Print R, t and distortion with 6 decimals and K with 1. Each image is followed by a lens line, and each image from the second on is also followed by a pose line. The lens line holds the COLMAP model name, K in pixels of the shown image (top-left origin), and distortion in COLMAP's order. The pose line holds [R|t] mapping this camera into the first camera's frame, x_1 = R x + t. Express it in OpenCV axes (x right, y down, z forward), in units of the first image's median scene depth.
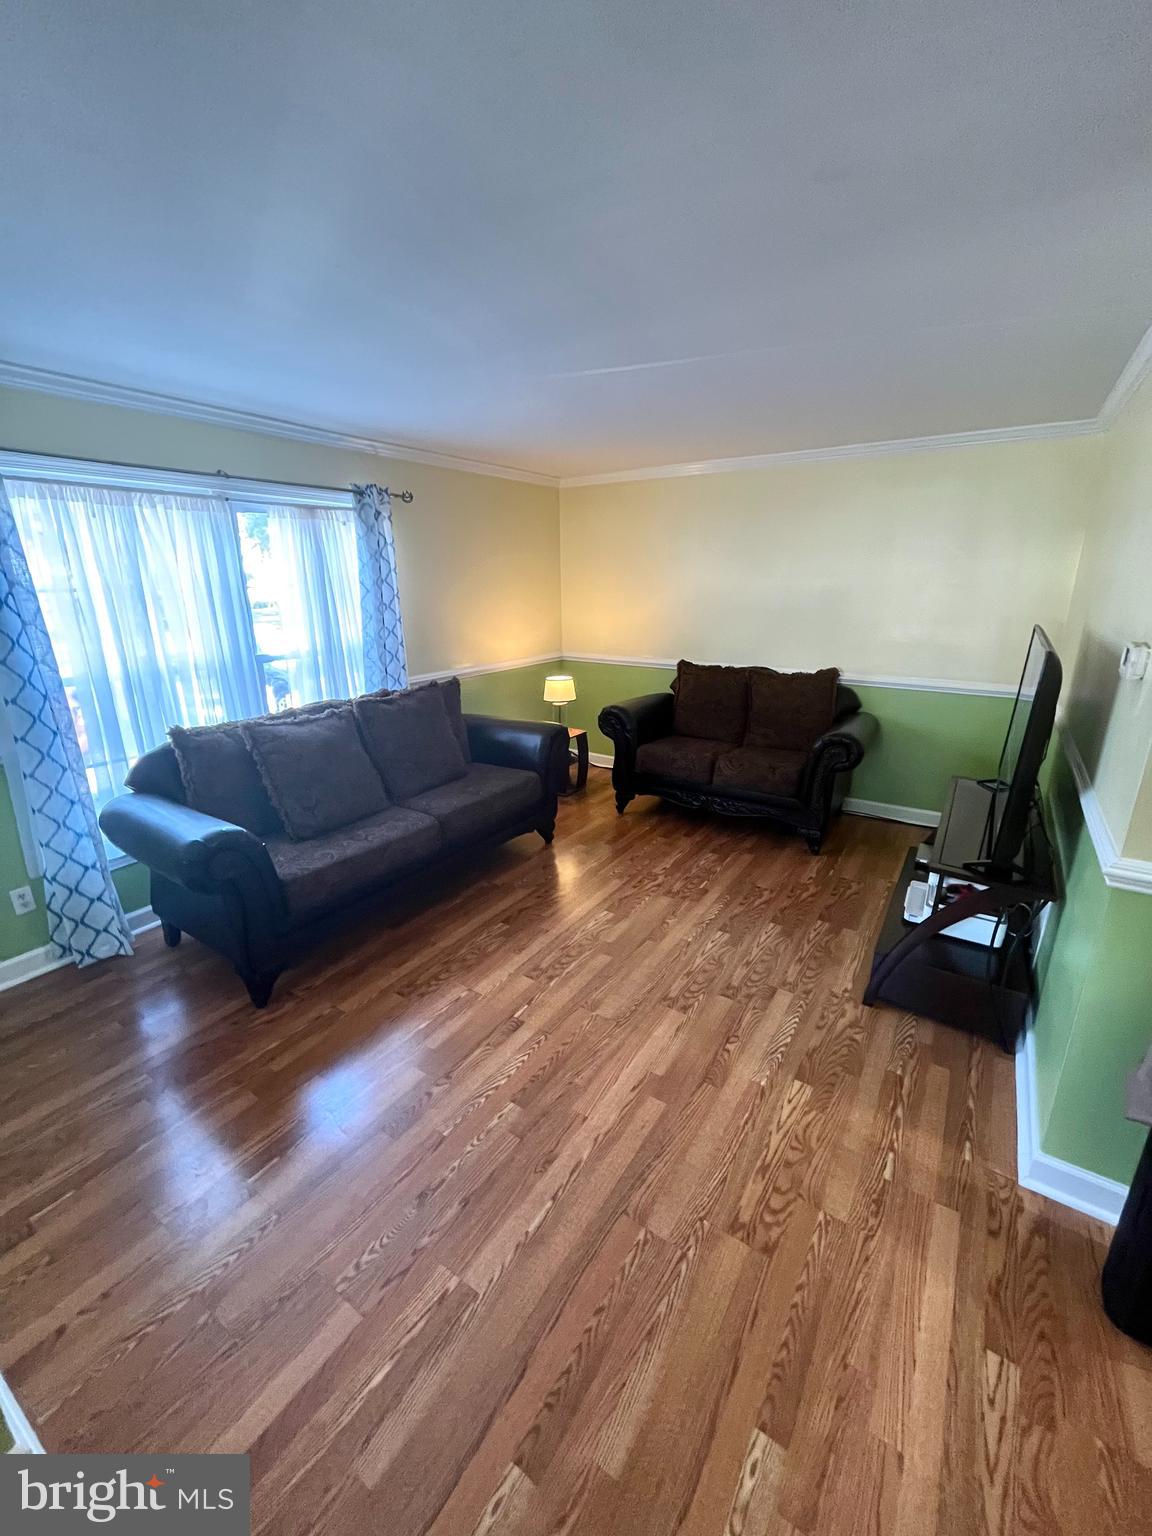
lens RADIAL K [[619.7, 0, 578.3], [0, 619.7, 768.0], [0, 0, 1]] dist [0.001827, -0.001251]
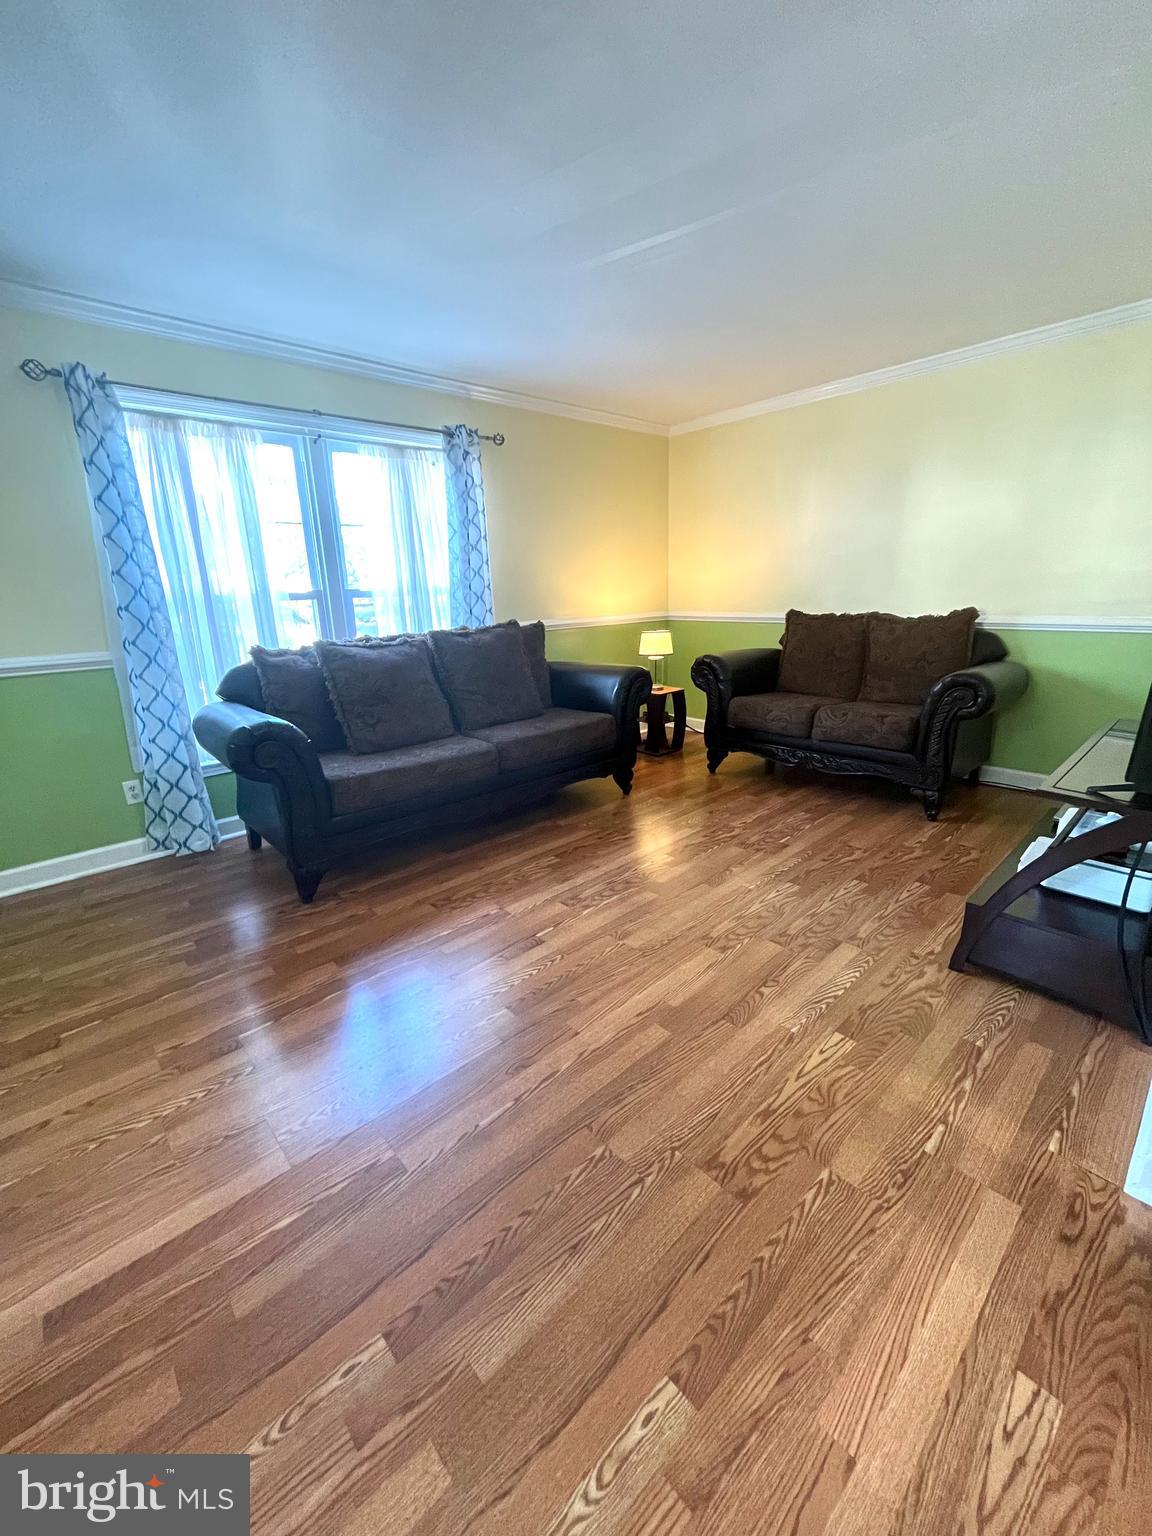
lens RADIAL K [[619.7, 0, 578.6], [0, 619.7, 769.3], [0, 0, 1]] dist [0.001827, -0.001251]
pose [[0.970912, 0.042887, -0.235563, 0.168837], [-0.045056, 0.998977, -0.003833, 0.146534], [0.235158, 0.014335, 0.971851, 0.092195]]
